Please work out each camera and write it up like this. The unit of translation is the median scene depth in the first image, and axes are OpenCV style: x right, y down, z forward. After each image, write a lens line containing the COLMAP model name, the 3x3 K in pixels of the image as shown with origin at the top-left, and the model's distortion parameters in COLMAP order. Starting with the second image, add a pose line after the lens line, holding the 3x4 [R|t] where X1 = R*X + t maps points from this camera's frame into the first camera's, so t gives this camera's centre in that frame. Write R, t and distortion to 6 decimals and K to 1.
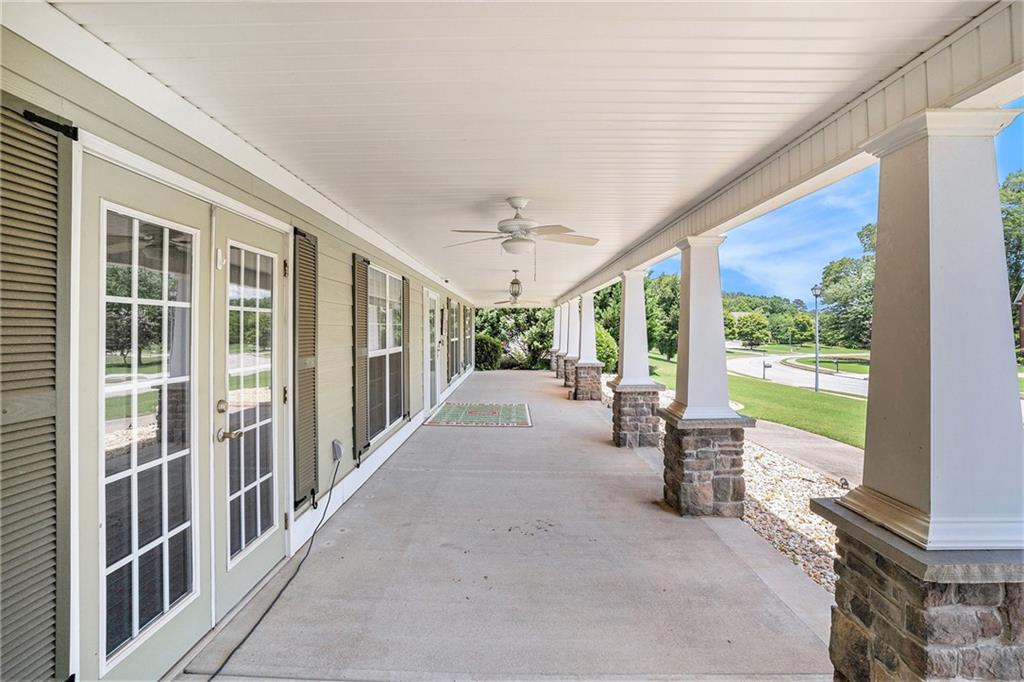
lens RADIAL K [[508.7, 0, 512.6], [0, 508.7, 320.2], [0, 0, 1]] dist [-0.130470, 0.032109]
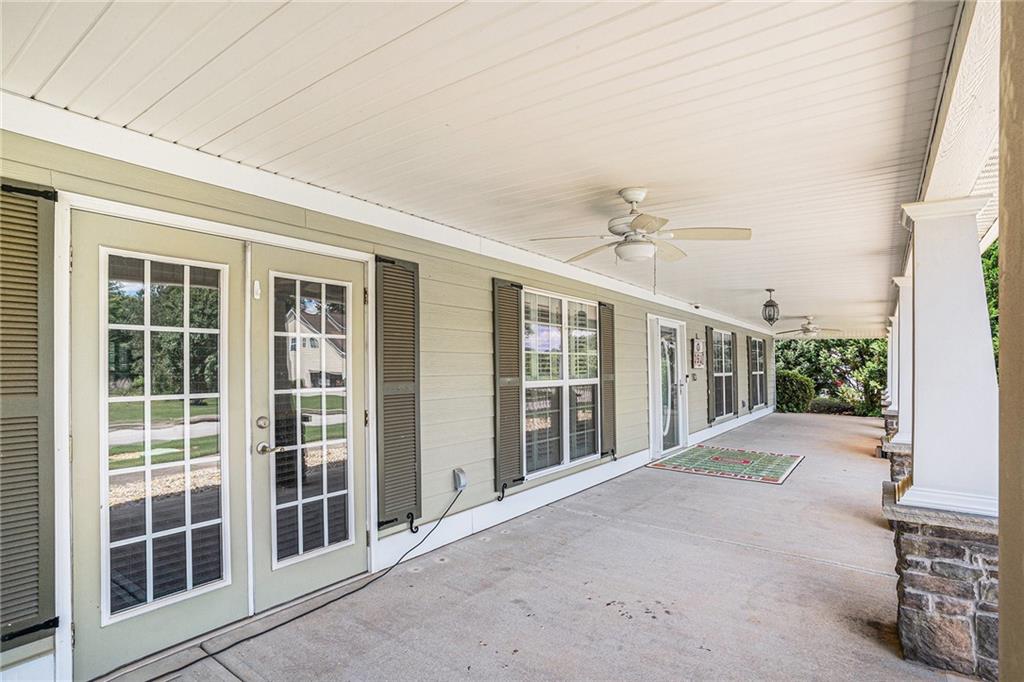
lens RADIAL K [[513.2, 0, 490.4], [0, 513.2, 379.7], [0, 0, 1]] dist [-0.095204, 0.030557]
pose [[0.800827, 0.027099, -0.598282, 0.283087], [0.002084, 0.998844, 0.048032, 0.013848], [0.598892, -0.039712, 0.799844, 0.215963]]
